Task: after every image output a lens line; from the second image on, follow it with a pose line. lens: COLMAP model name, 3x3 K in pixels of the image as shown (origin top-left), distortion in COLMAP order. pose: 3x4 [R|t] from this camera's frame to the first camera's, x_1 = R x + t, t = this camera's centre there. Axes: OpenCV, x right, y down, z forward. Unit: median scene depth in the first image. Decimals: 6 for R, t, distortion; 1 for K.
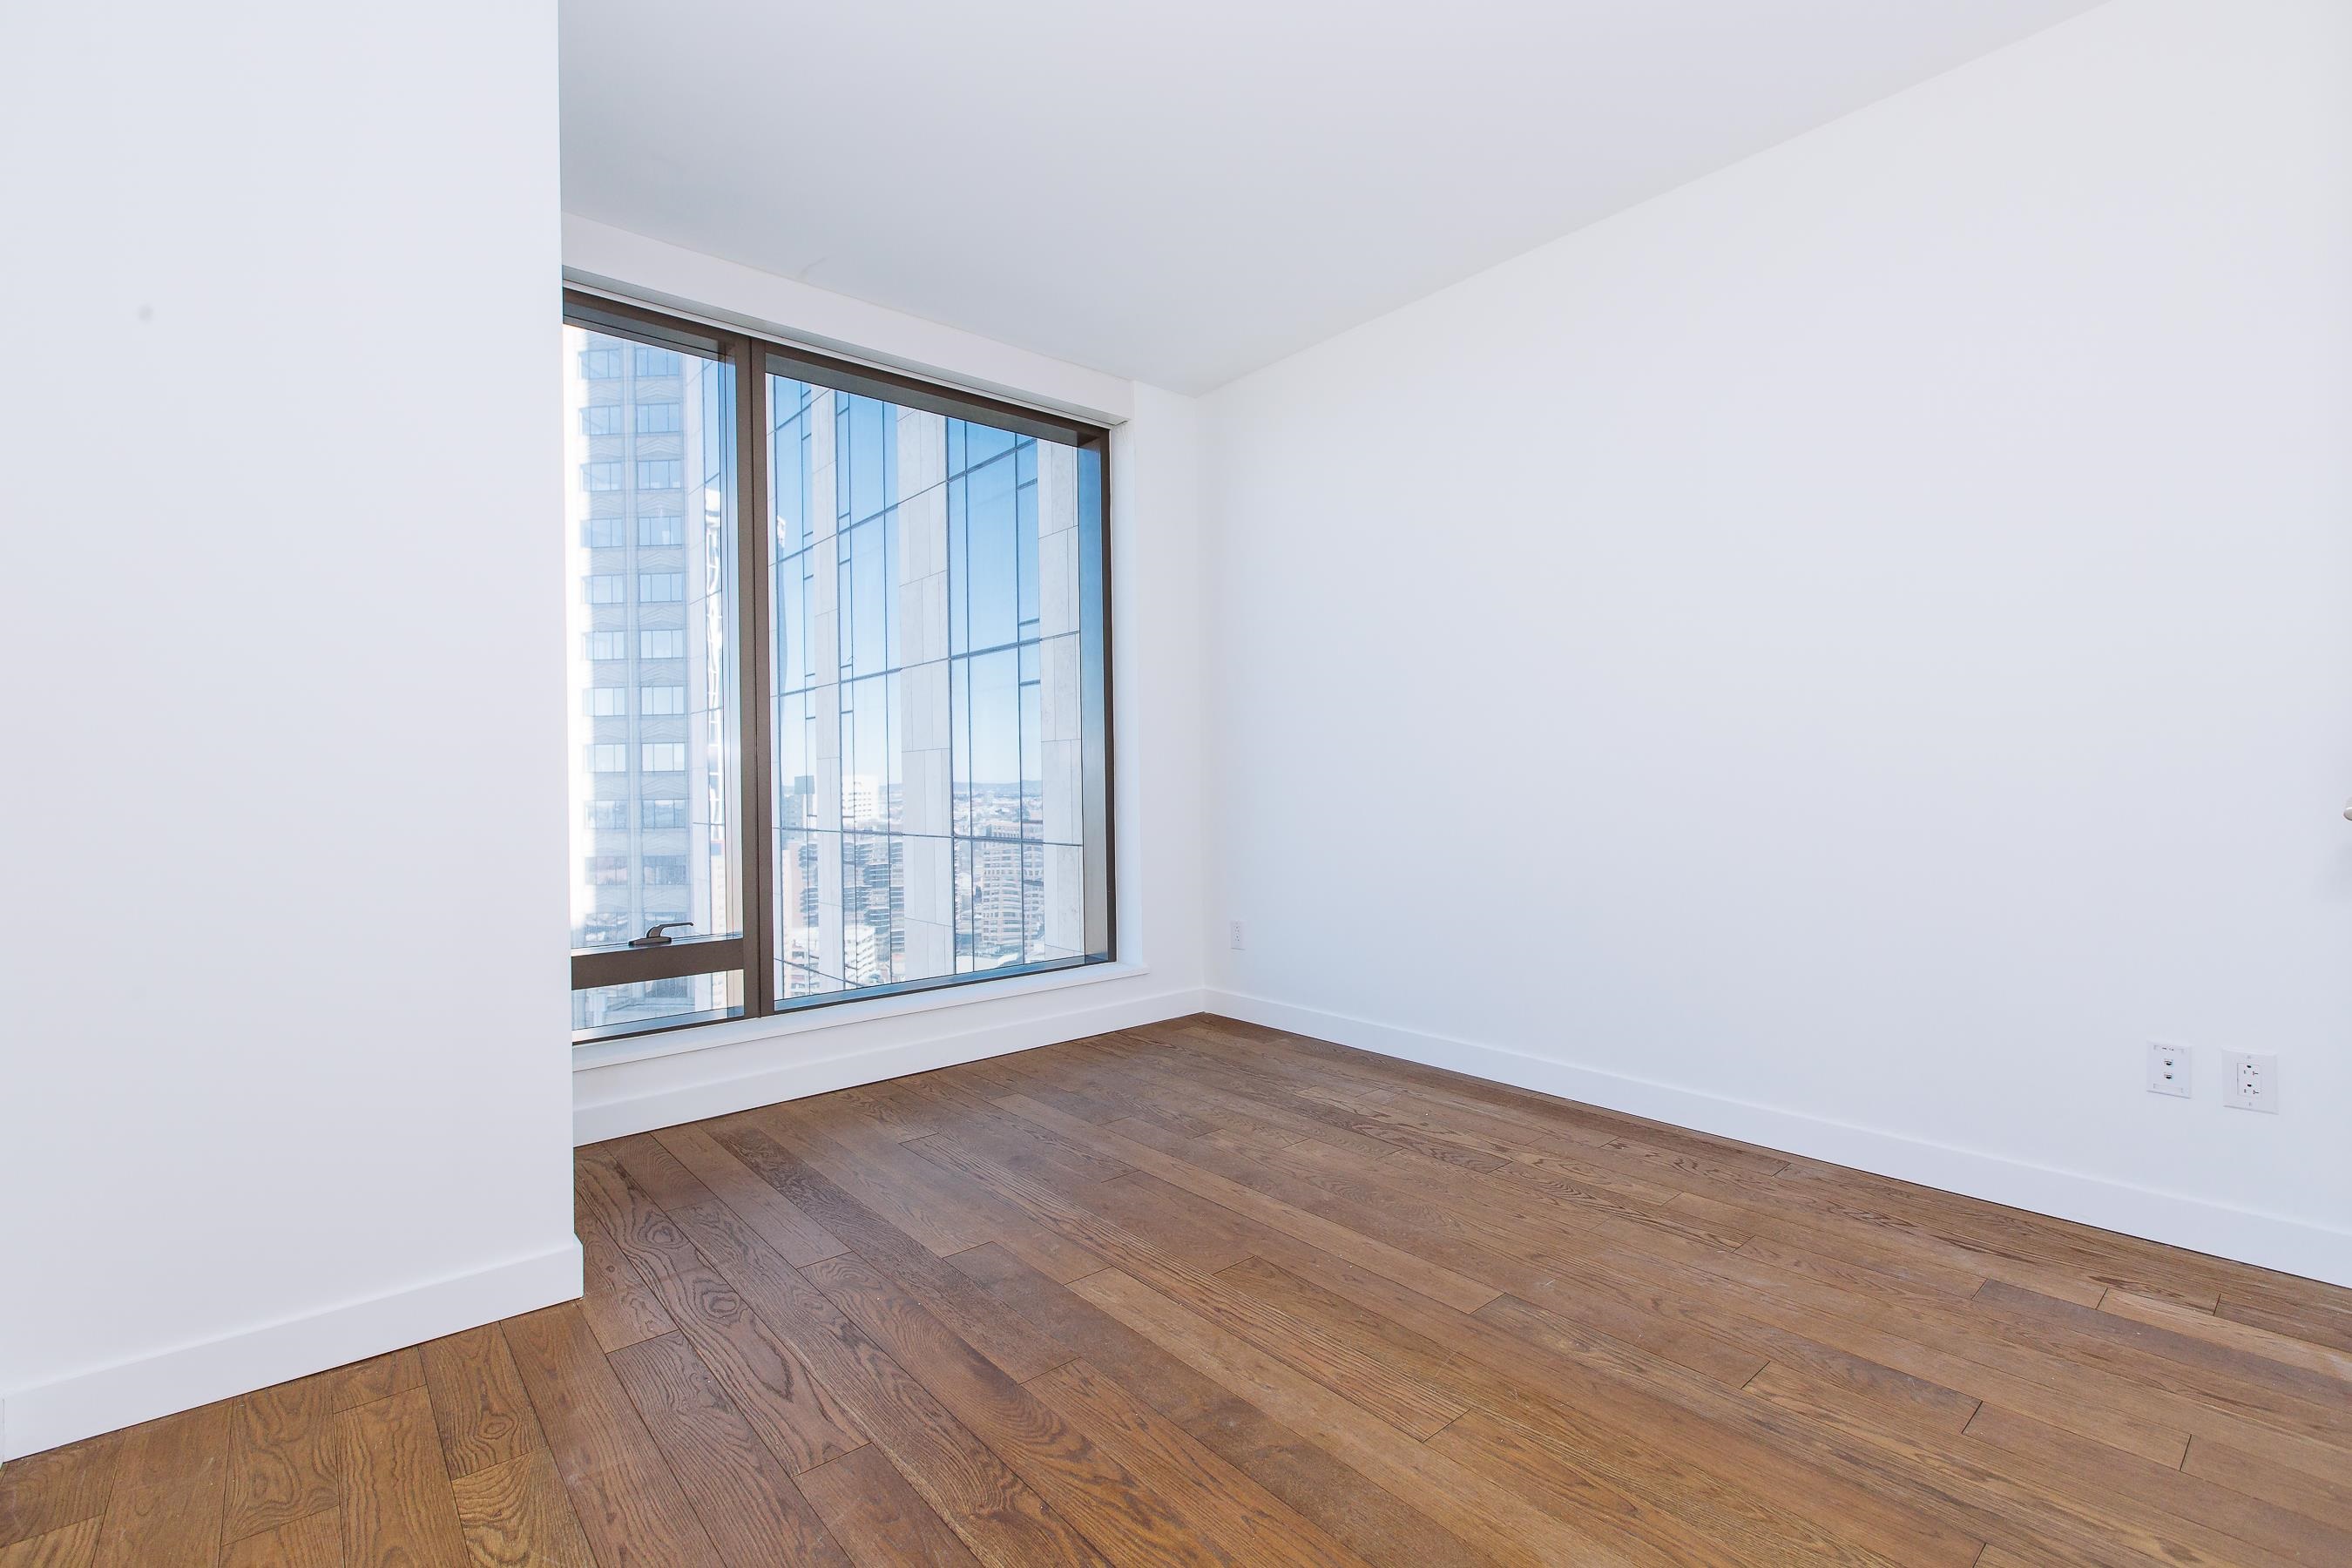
lens RADIAL K [[1046.7, 0, 1176.9], [0, 1046.7, 778.3], [0, 0, 1]] dist [0.001001, -0.000605]
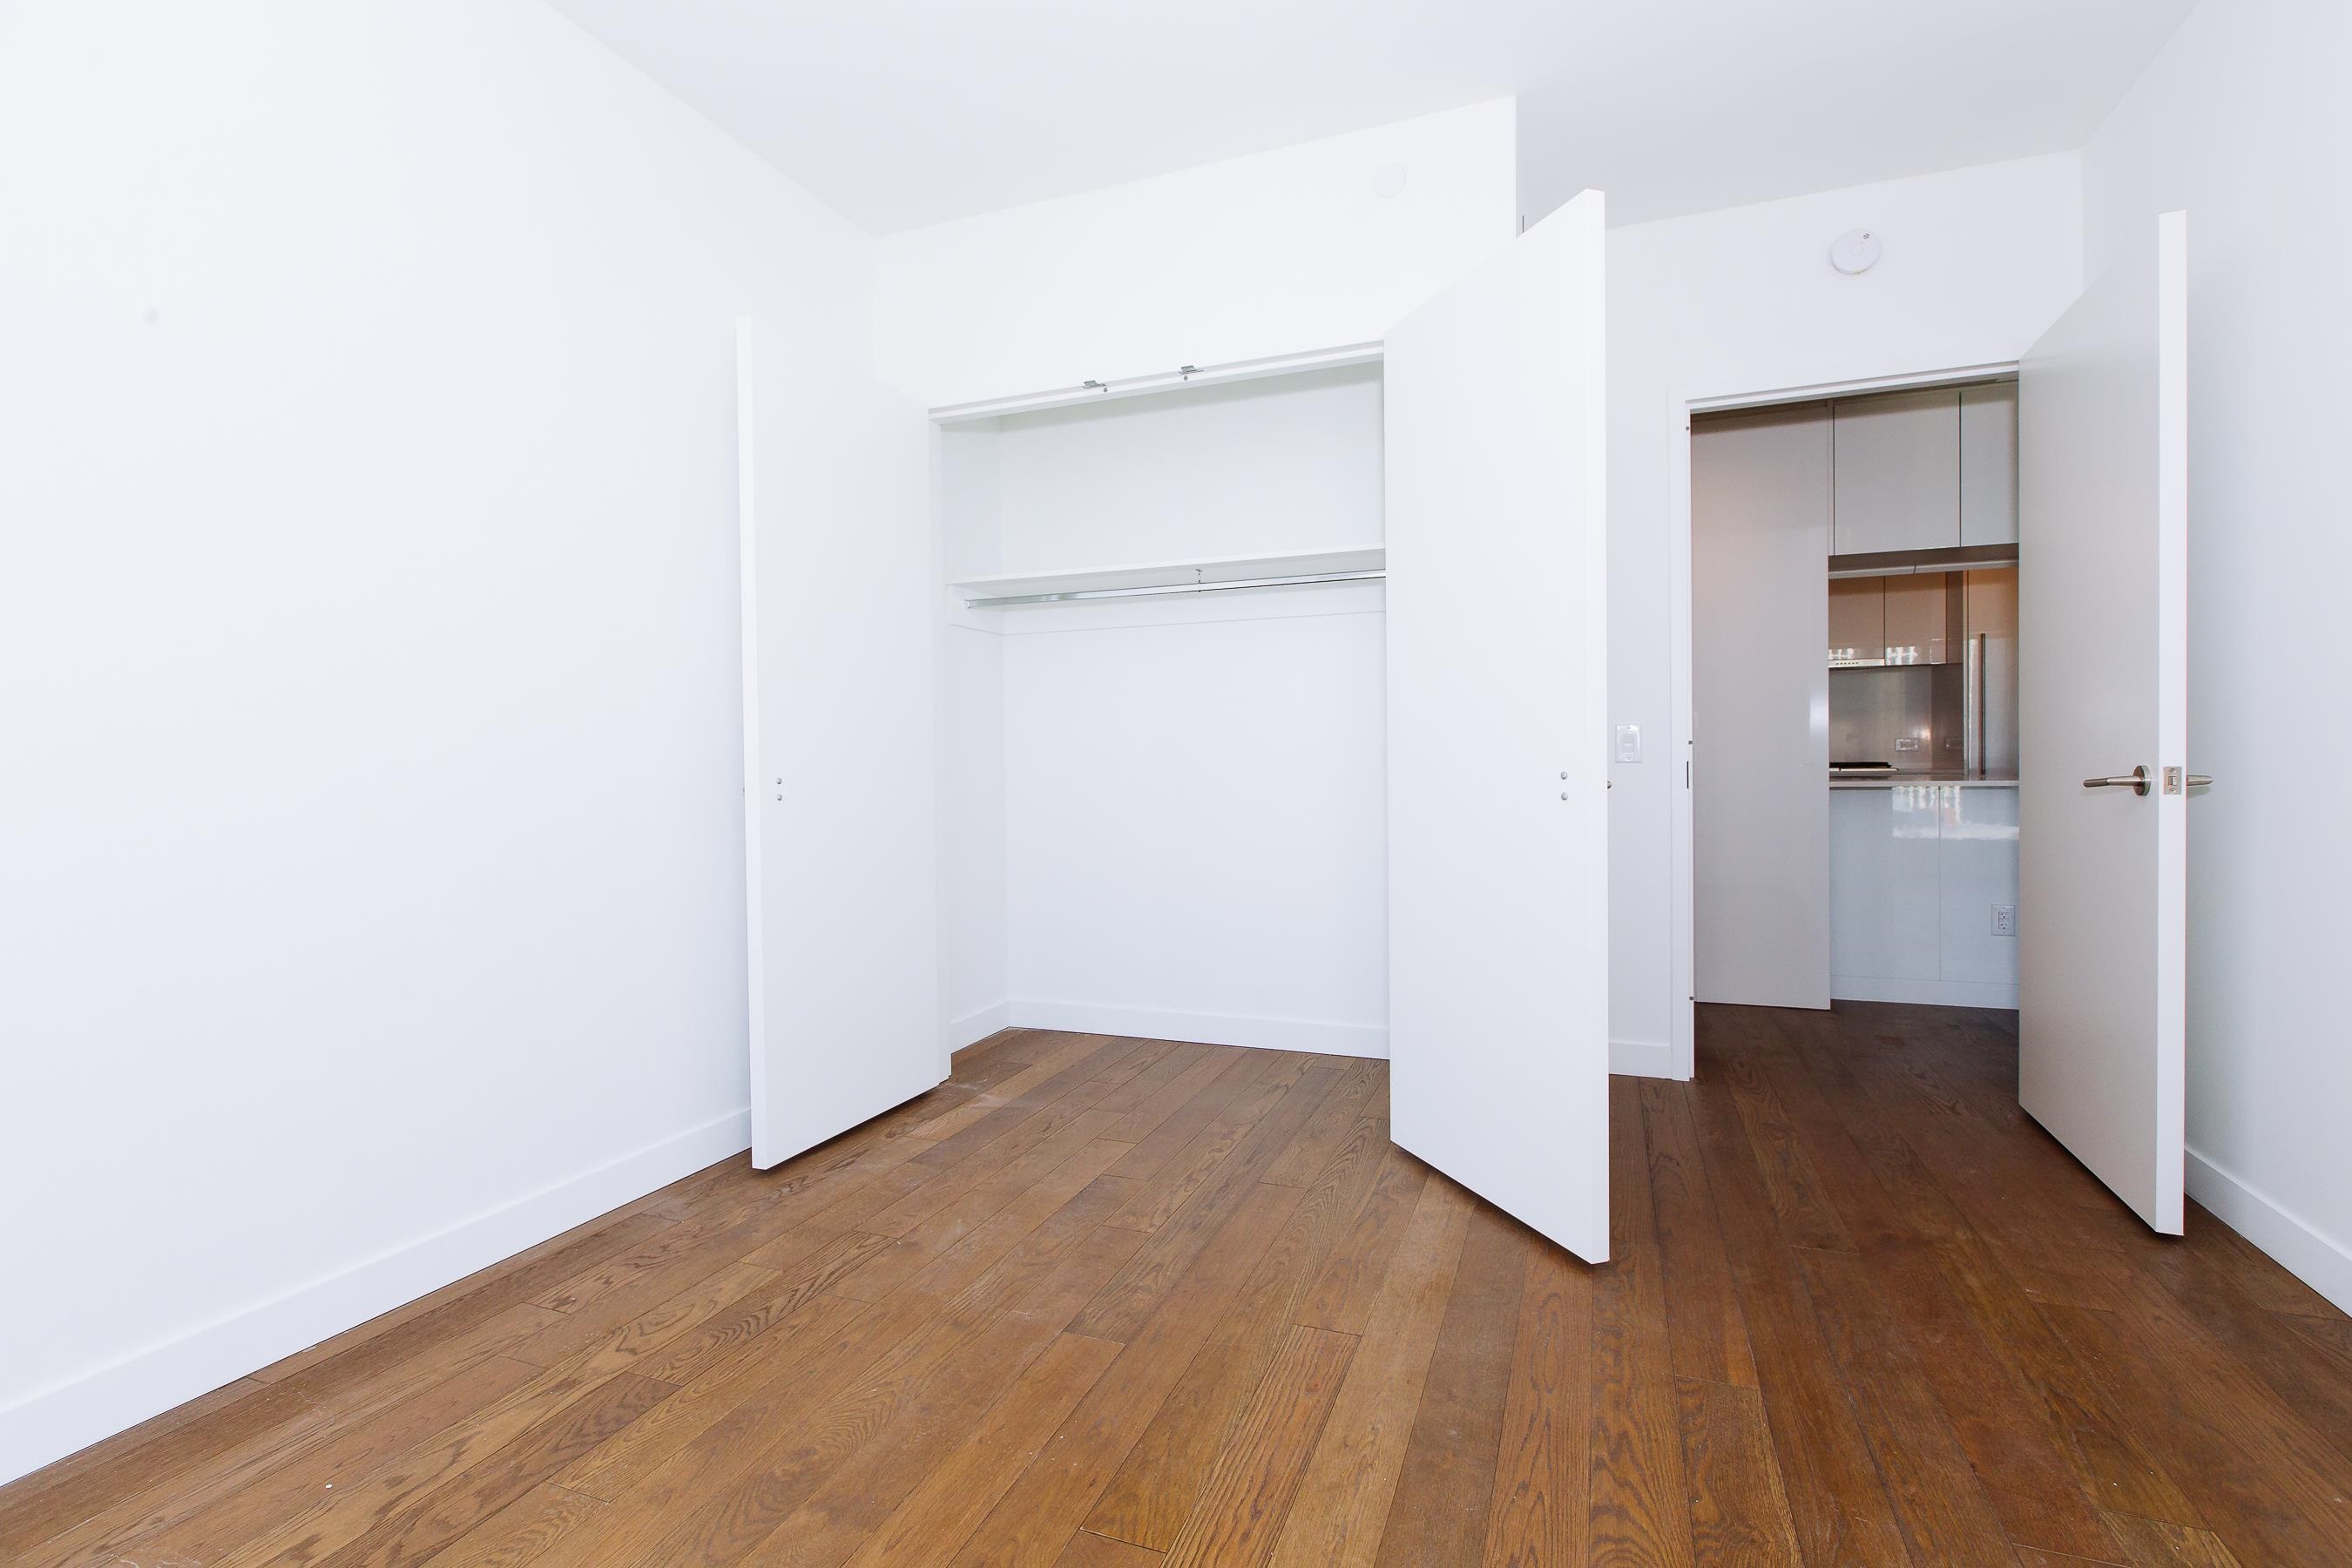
lens RADIAL K [[1145.4, 0, 1176.2], [0, 1145.4, 784.7], [0, 0, 1]] dist [-0.003373, -0.000734]
pose [[-0.489995, 0.002815, 0.871721, -0.640989], [0.018610, 0.999801, 0.007233, 0.023472], [-0.871526, 0.019766, -0.489950, 1.521055]]
